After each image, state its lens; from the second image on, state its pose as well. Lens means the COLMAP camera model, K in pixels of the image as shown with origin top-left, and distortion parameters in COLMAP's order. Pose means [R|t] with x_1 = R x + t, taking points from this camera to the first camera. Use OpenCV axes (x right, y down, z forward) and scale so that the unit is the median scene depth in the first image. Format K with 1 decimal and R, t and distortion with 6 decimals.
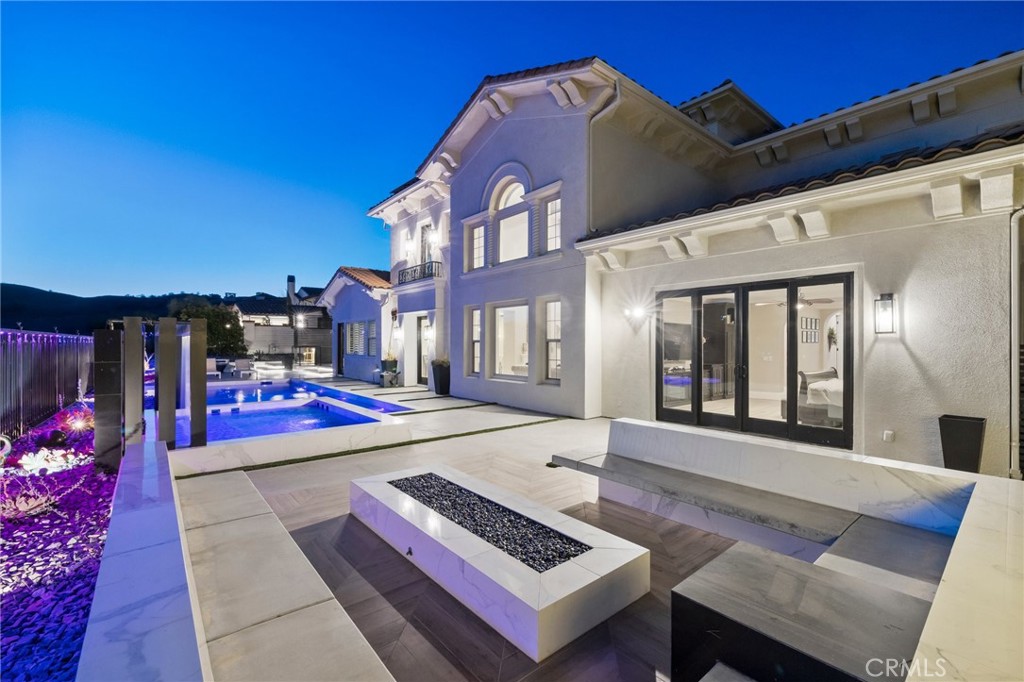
lens RADIAL K [[440.1, 0, 512.0], [0, 440.1, 341.0], [0, 0, 1]] dist [0.001008, 0.000049]
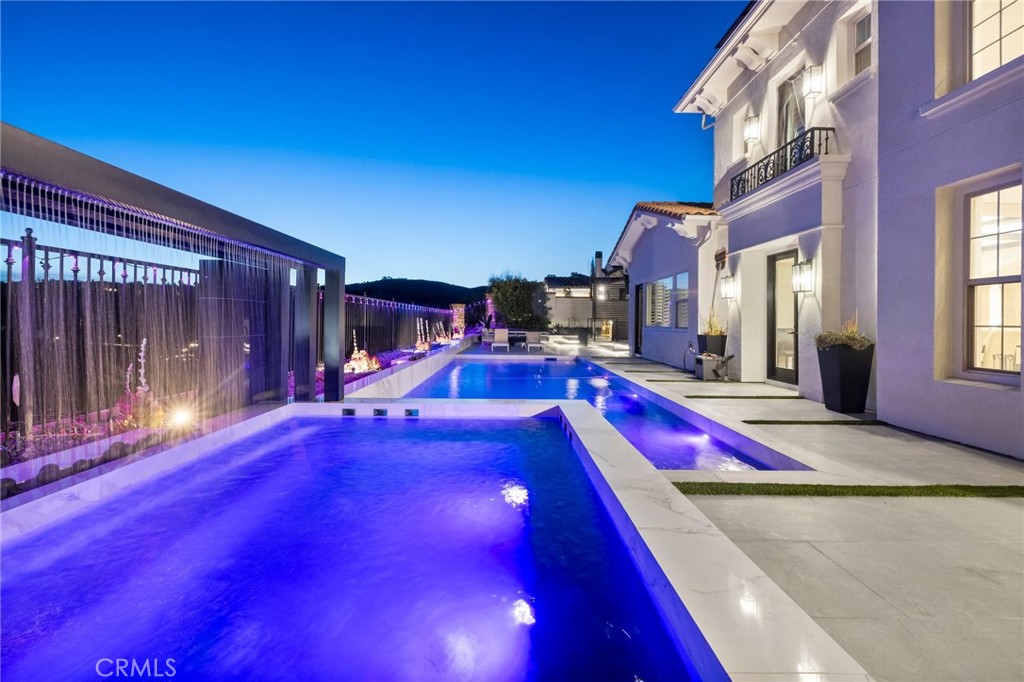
lens RADIAL K [[434.1, 0, 513.6], [0, 434.1, 320.3], [0, 0, 1]] dist [-0.000728, -0.000185]
pose [[0.779757, 0.005447, -0.626058, -0.116369], [-0.007073, 0.999975, -0.000110, 0.025177], [0.626042, 0.004514, 0.779776, 0.361580]]
